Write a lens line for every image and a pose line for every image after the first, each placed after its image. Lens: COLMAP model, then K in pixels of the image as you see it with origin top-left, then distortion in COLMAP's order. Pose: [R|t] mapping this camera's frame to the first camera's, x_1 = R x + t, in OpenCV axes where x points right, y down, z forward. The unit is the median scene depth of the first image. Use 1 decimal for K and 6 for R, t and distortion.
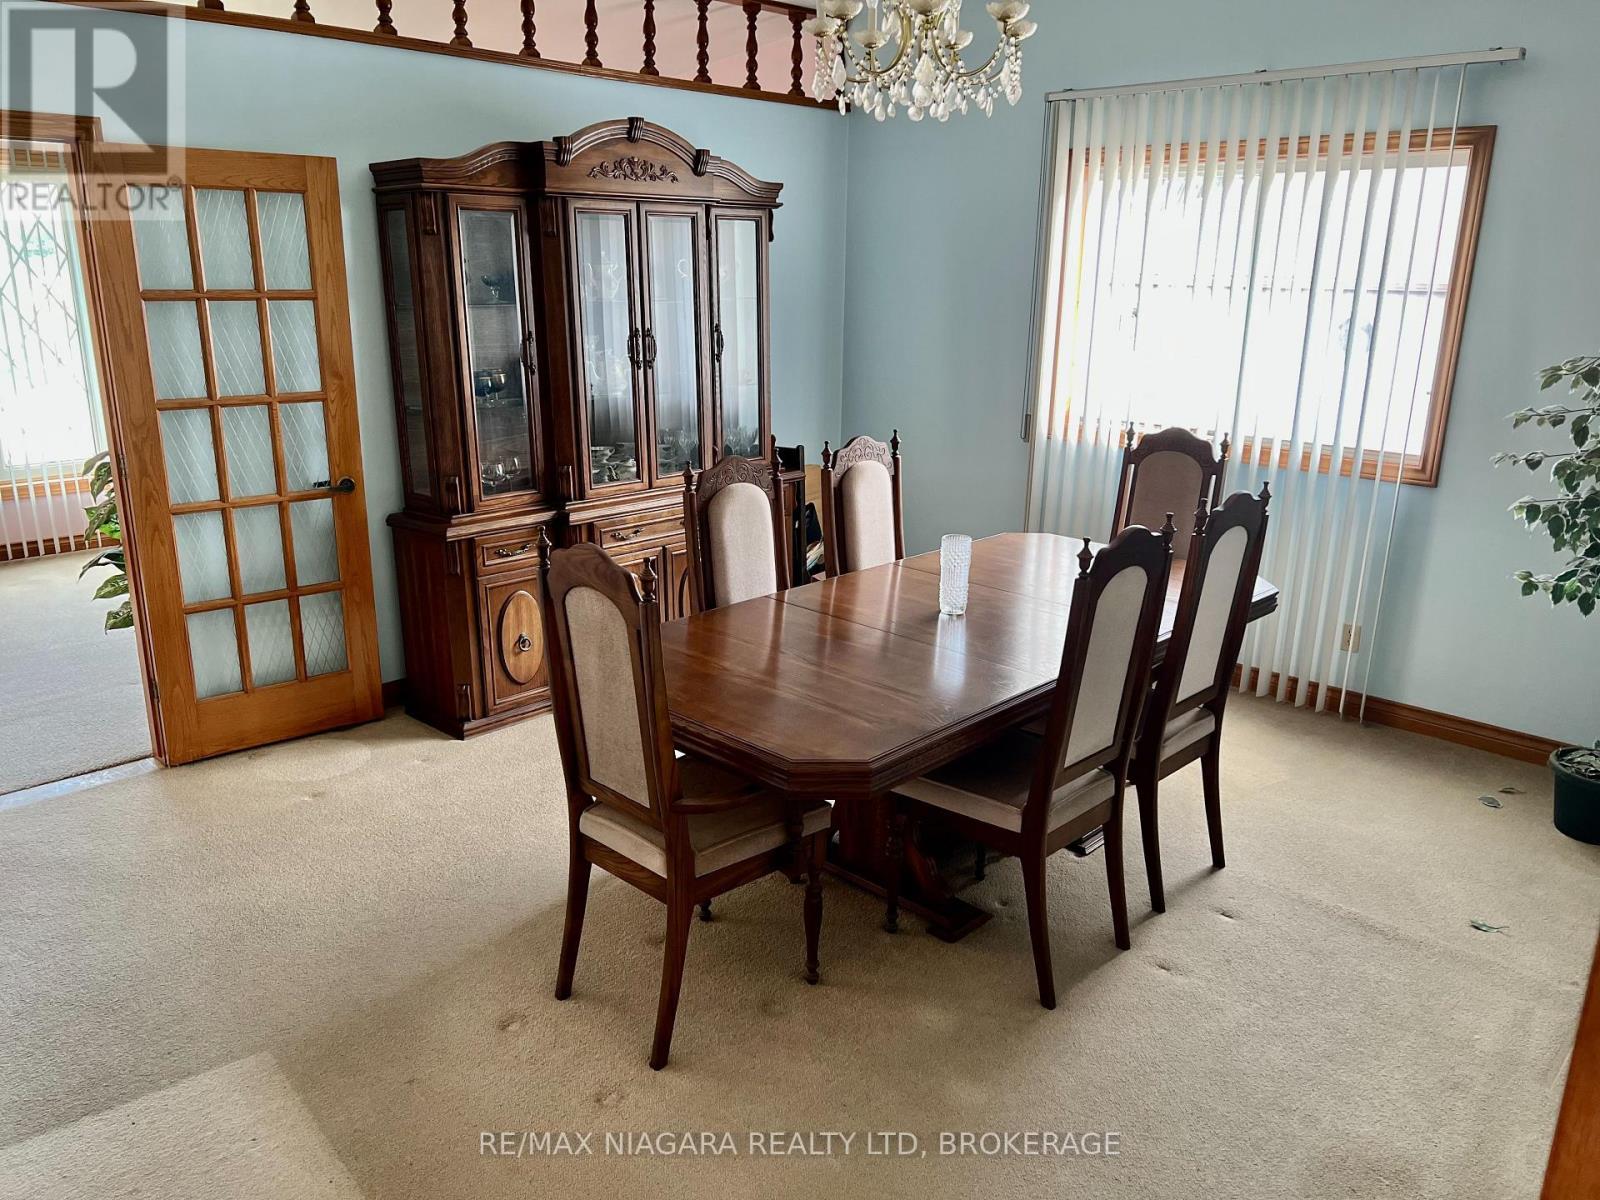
lens RADIAL K [[1194.8, 0, 800.0], [0, 1194.8, 600.0], [0, 0, 1]] dist [0.088969, -0.092811]
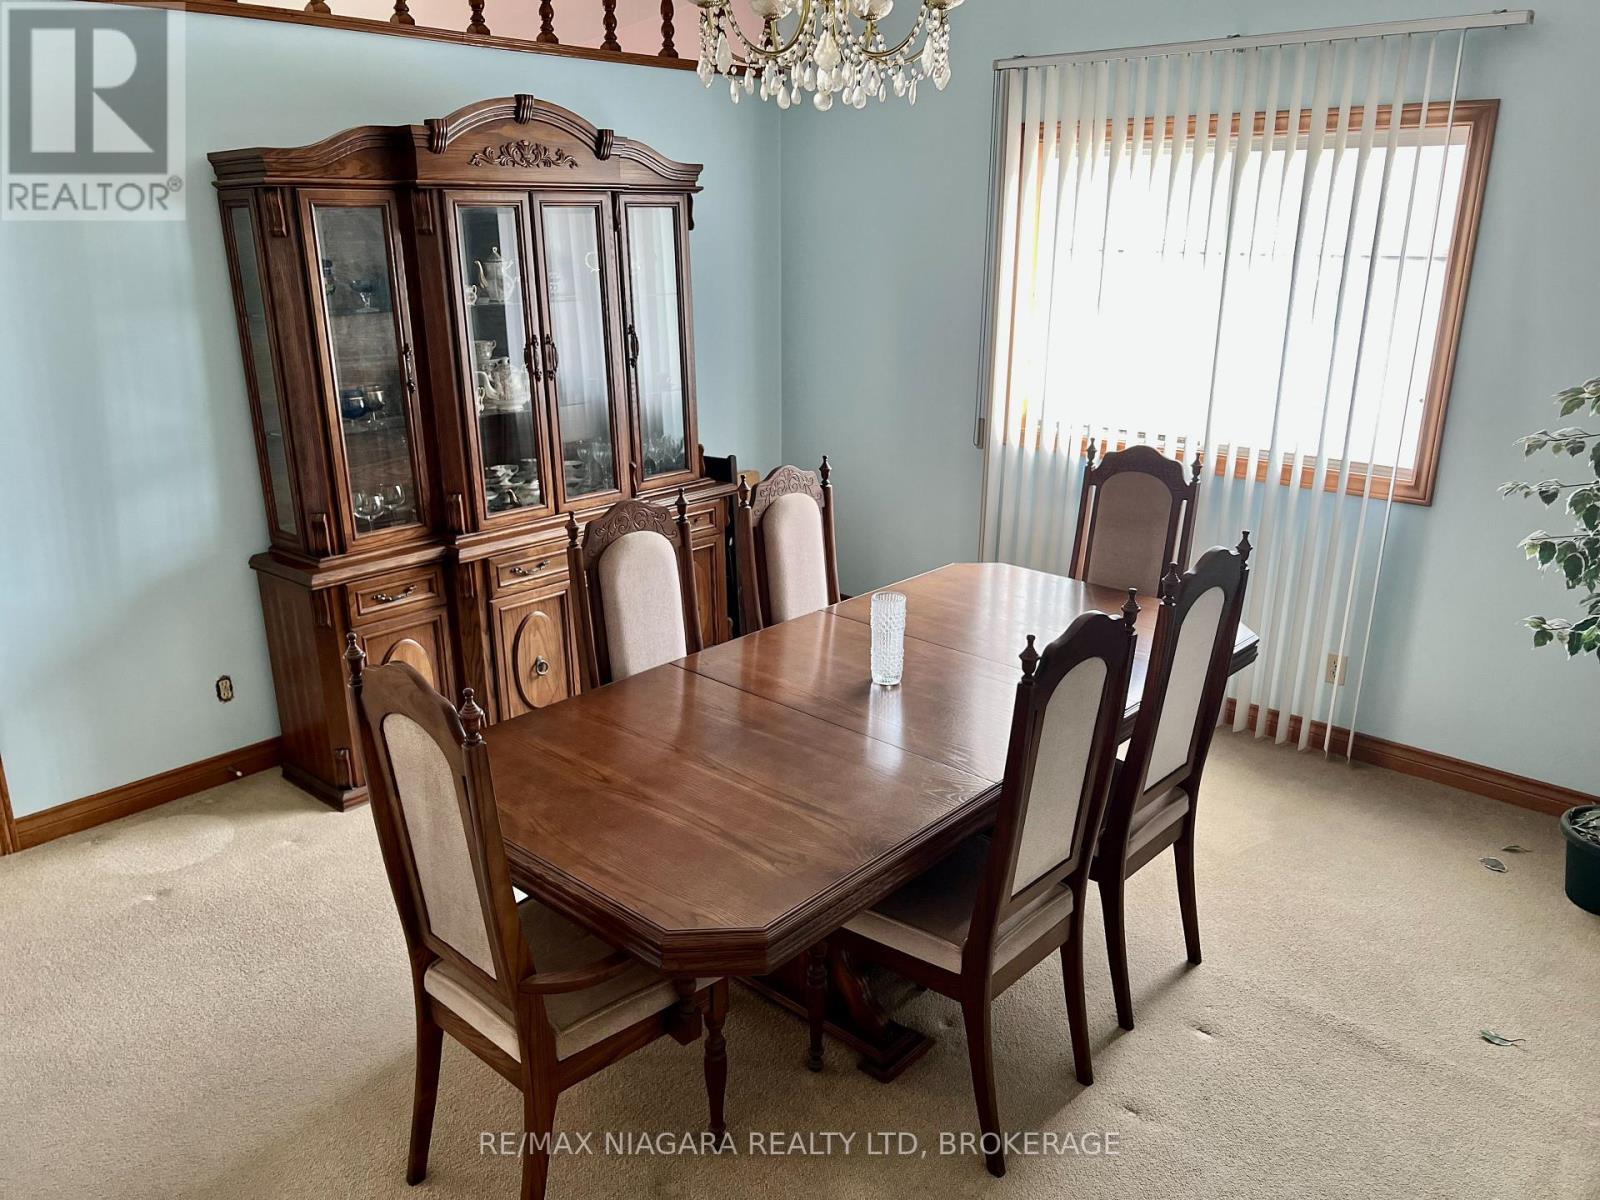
lens RADIAL K [[1203.1, 0, 800.0], [0, 1203.1, 600.0], [0, 0, 1]] dist [0.074755, -0.078041]
pose [[0.999591, -0.019006, 0.021384, 0.040486], [0.018301, 0.999298, 0.032696, -0.065028], [-0.021990, -0.032291, 0.999237, 0.116278]]
